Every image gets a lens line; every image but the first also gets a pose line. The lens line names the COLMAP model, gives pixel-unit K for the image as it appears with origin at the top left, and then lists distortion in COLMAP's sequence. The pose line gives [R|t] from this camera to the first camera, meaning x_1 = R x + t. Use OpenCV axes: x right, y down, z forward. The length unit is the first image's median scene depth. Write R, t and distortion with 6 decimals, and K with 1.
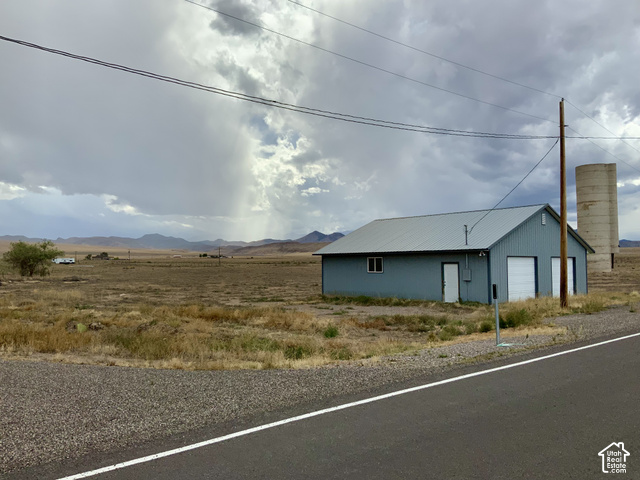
lens RADIAL K [[544.1, 0, 309.8], [0, 544.1, 239.7], [0, 0, 1]] dist [0.084595, -0.203207]
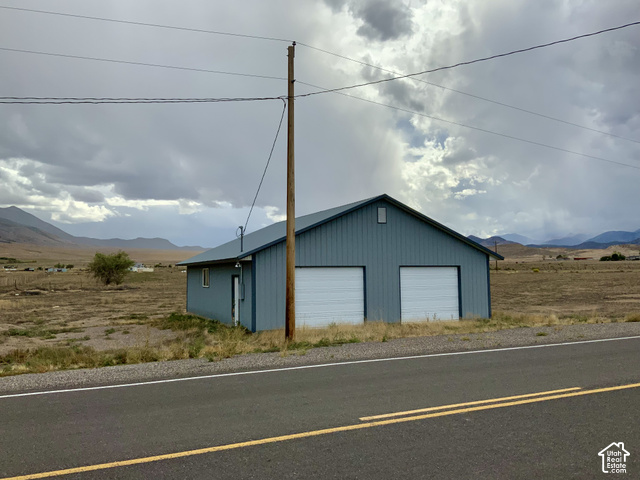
lens RADIAL K [[544.1, 0, 309.8], [0, 544.1, 239.7], [0, 0, 1]] dist [0.084595, -0.203207]
pose [[0.946818, -0.021545, -0.321049, 0.051130], [0.017690, 0.999732, -0.014920, 0.000462], [0.321284, 0.008447, 0.946945, 0.025190]]
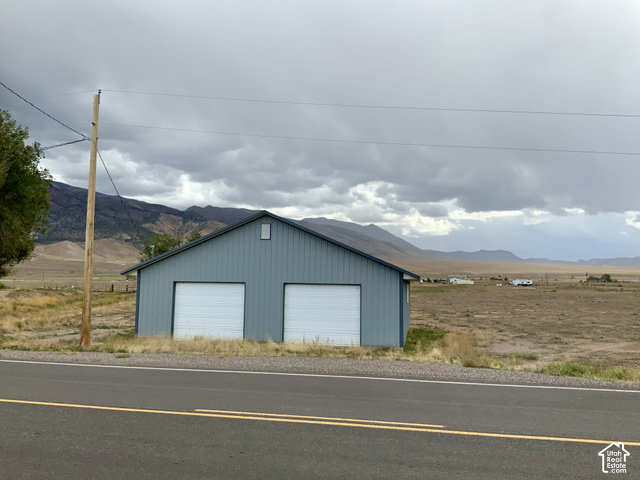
lens RADIAL K [[544.1, 0, 309.8], [0, 544.1, 239.7], [0, 0, 1]] dist [0.084595, -0.203207]
pose [[0.563506, -0.048885, -0.824664, 0.091172], [0.016205, 0.998710, -0.048129, 0.000840], [0.825953, 0.013758, 0.563572, 0.054969]]
